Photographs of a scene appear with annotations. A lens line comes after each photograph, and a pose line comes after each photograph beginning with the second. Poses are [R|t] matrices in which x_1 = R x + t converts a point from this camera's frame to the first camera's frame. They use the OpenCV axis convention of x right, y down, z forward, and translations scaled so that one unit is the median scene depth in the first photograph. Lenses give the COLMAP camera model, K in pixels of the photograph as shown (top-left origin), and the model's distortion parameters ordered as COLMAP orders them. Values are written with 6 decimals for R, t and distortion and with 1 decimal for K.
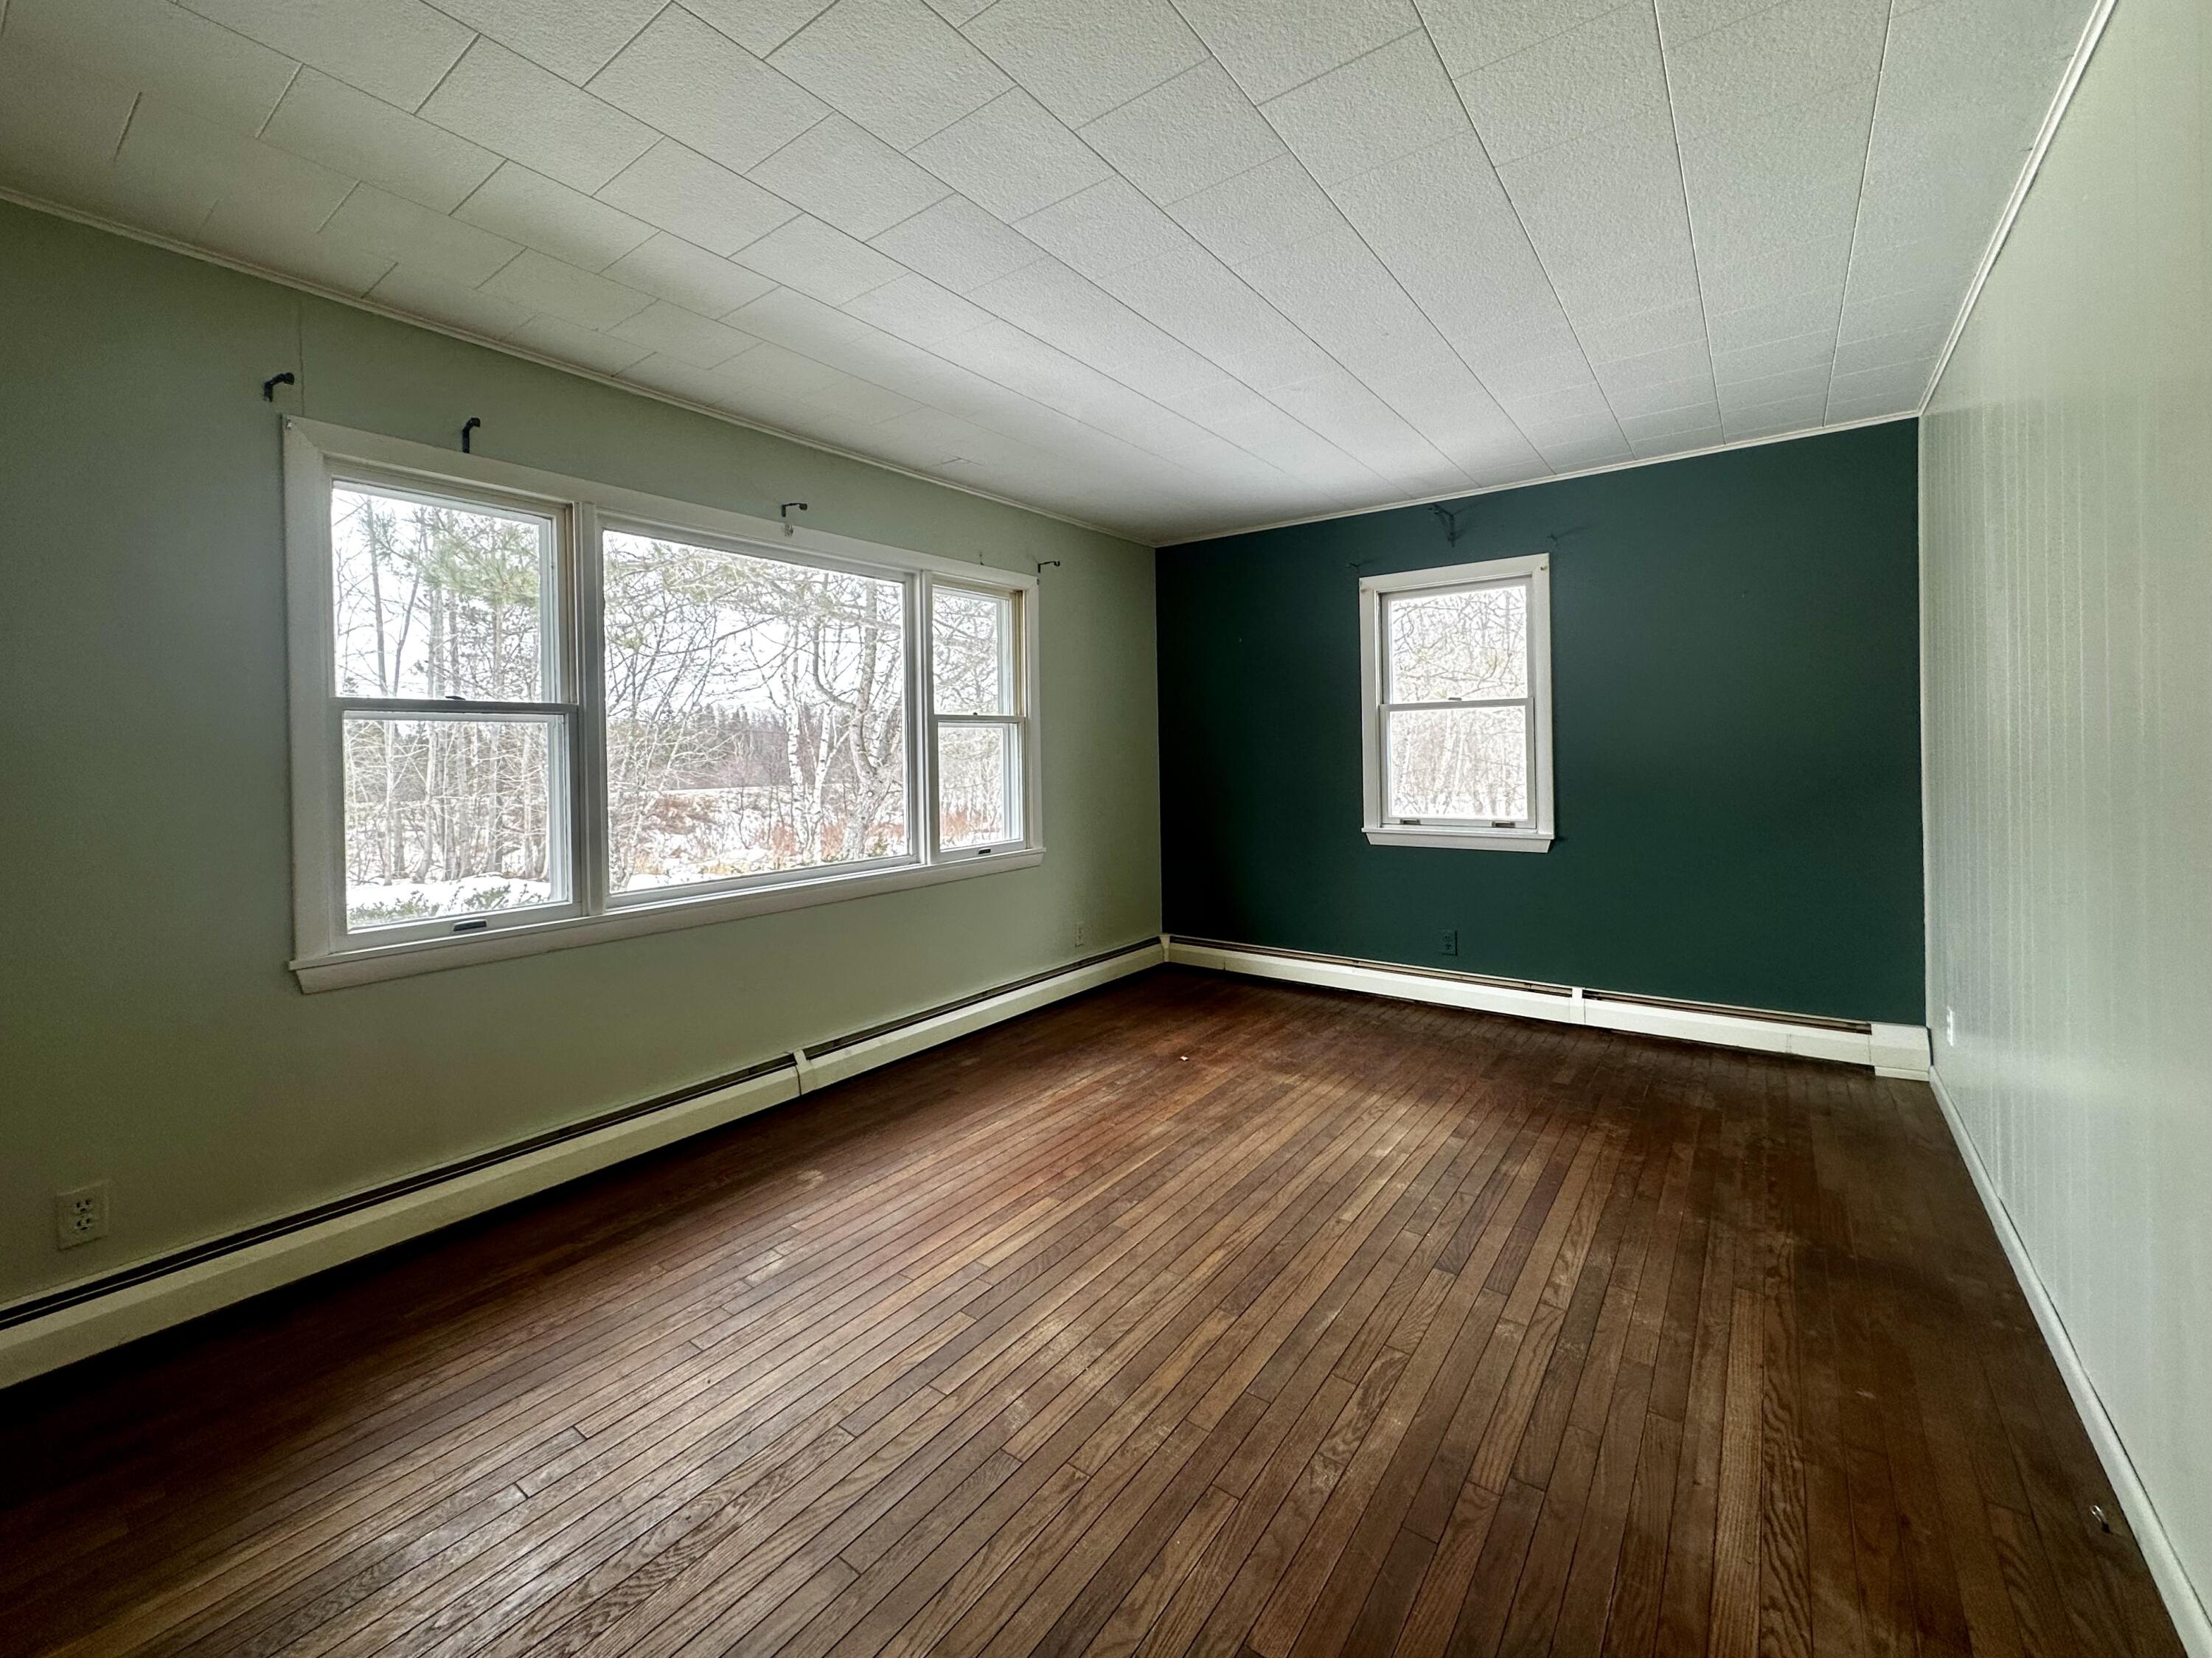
lens RADIAL K [[905.3, 0, 1110.1], [0, 905.3, 753.7], [0, 0, 1]] dist [-0.001194, -0.000435]
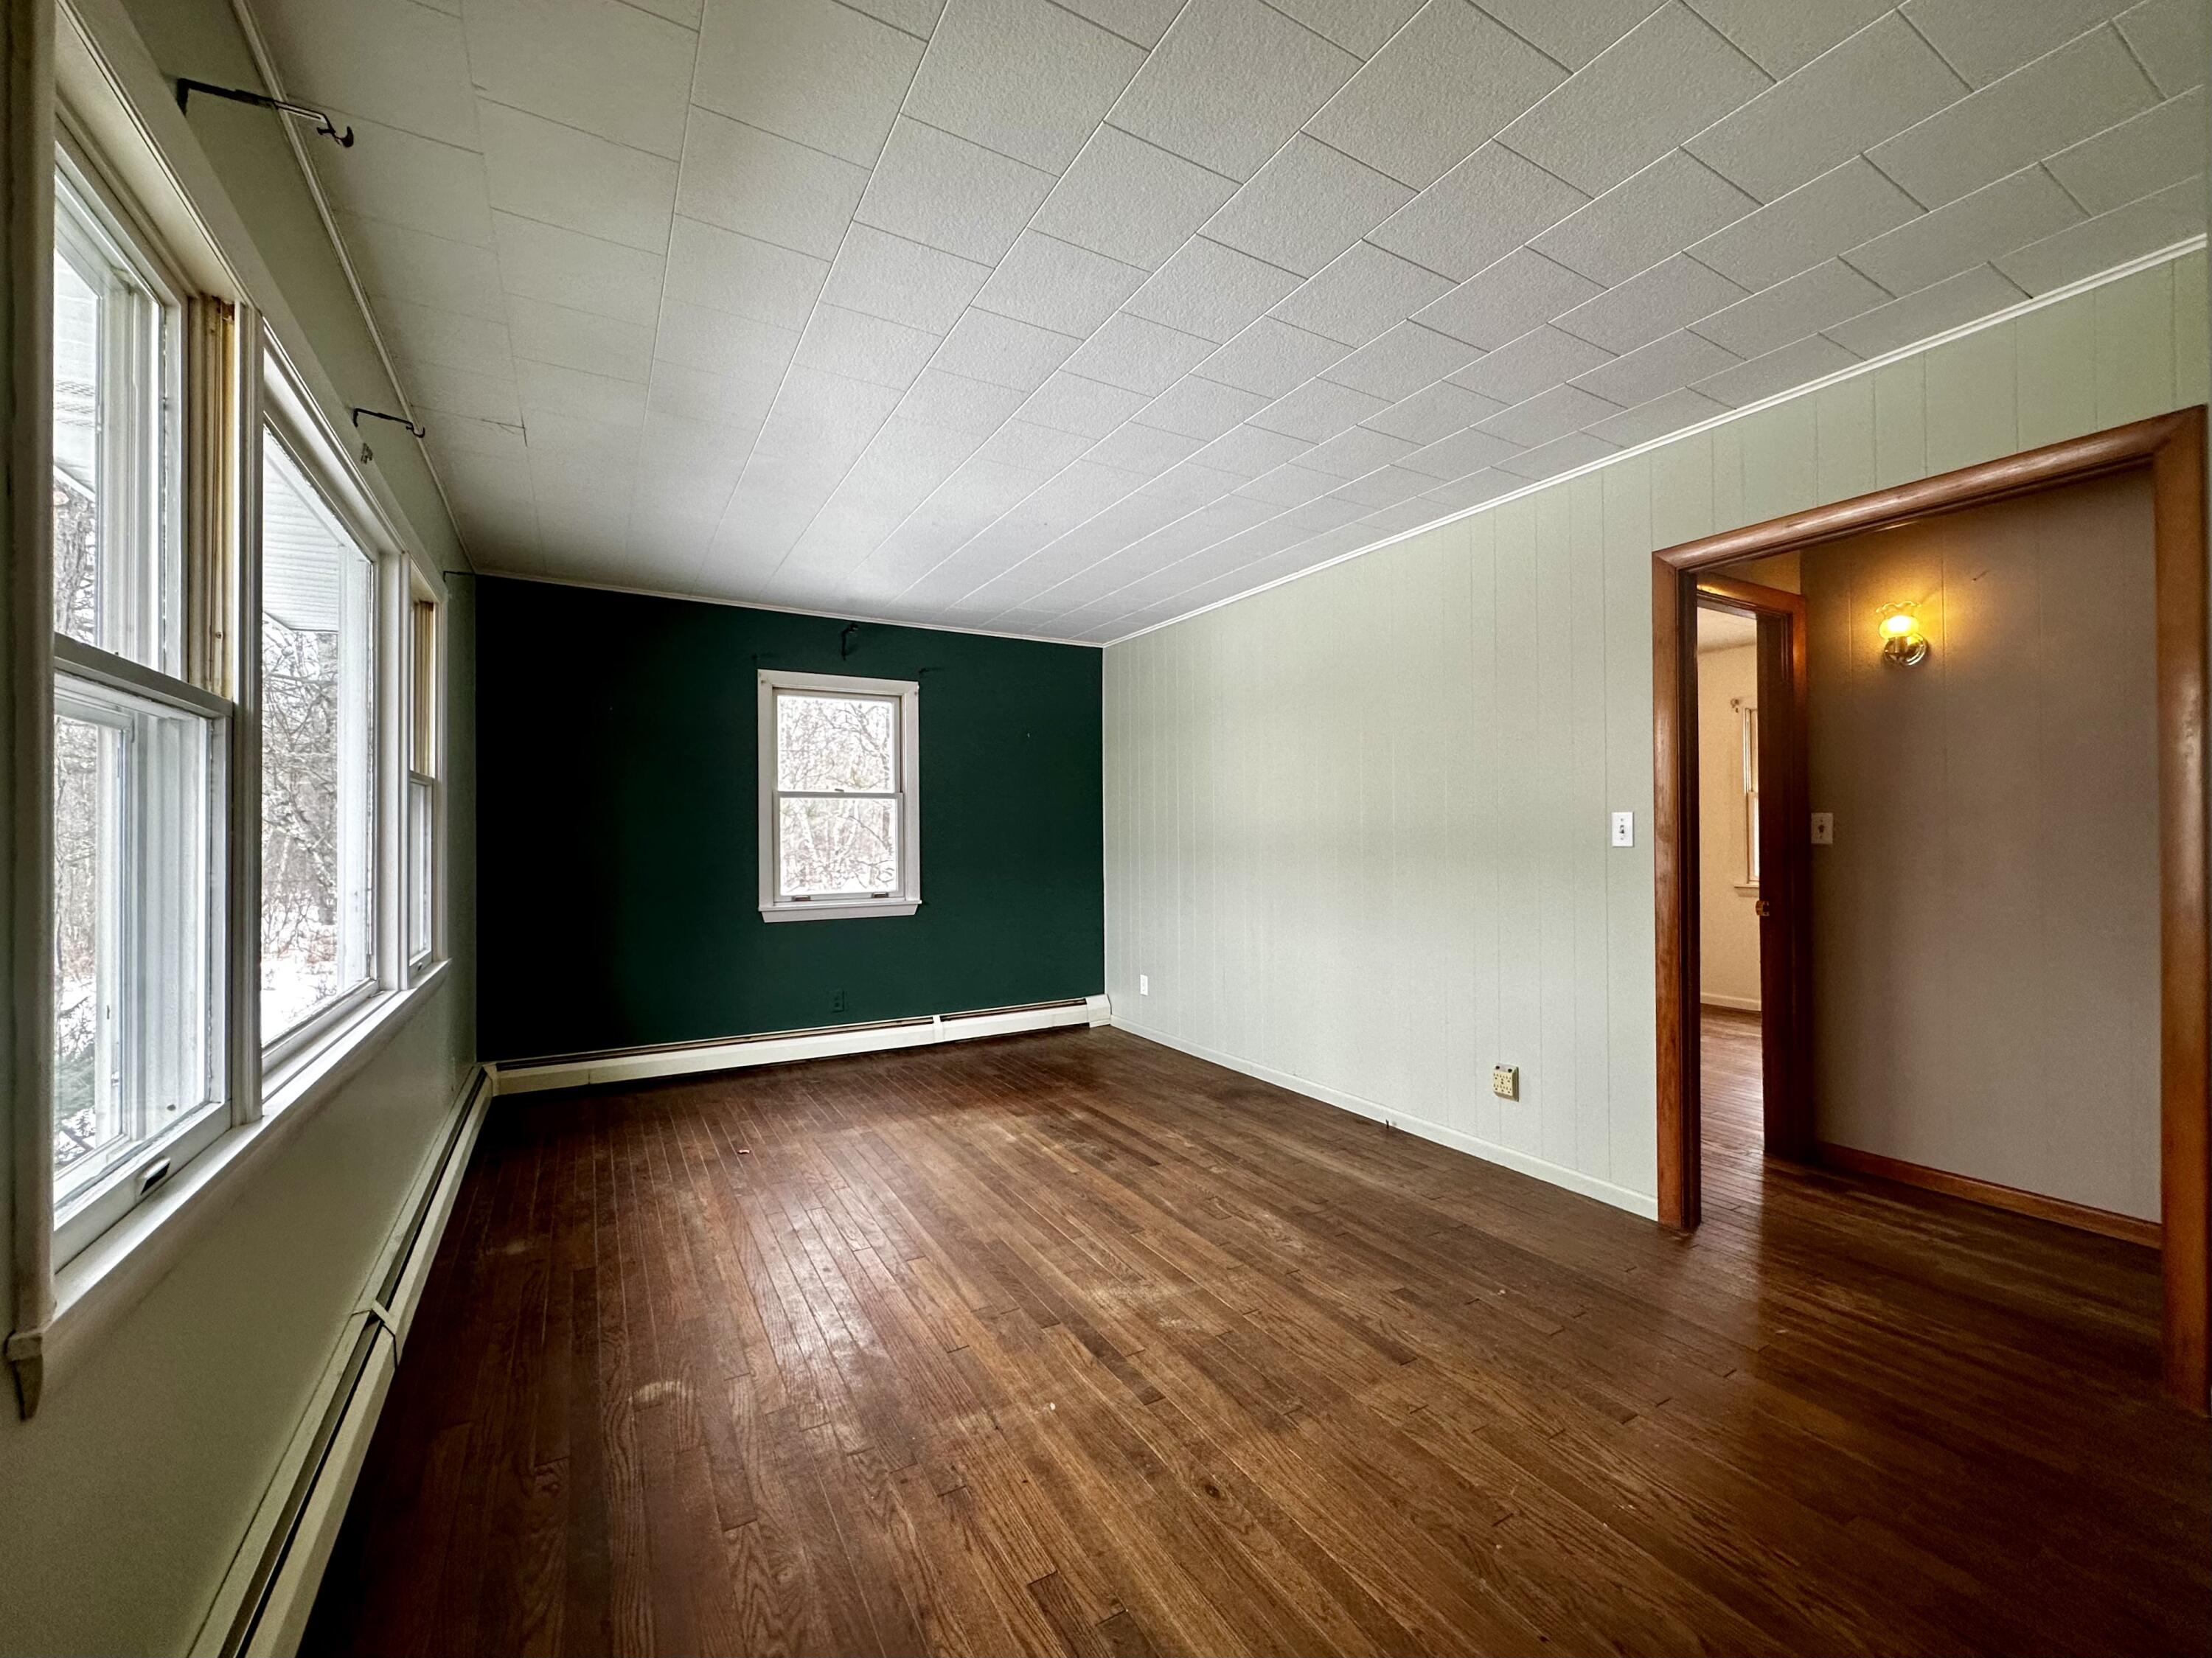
lens RADIAL K [[897.9, 0, 1095.3], [0, 897.9, 830.9], [0, 0, 1]] dist [-0.000500, -0.000186]
pose [[0.406139, 0.019584, 0.913601, -0.594651], [0.001684, 0.999753, -0.022179, 0.019870], [-0.913810, 0.010547, 0.406006, 0.256498]]
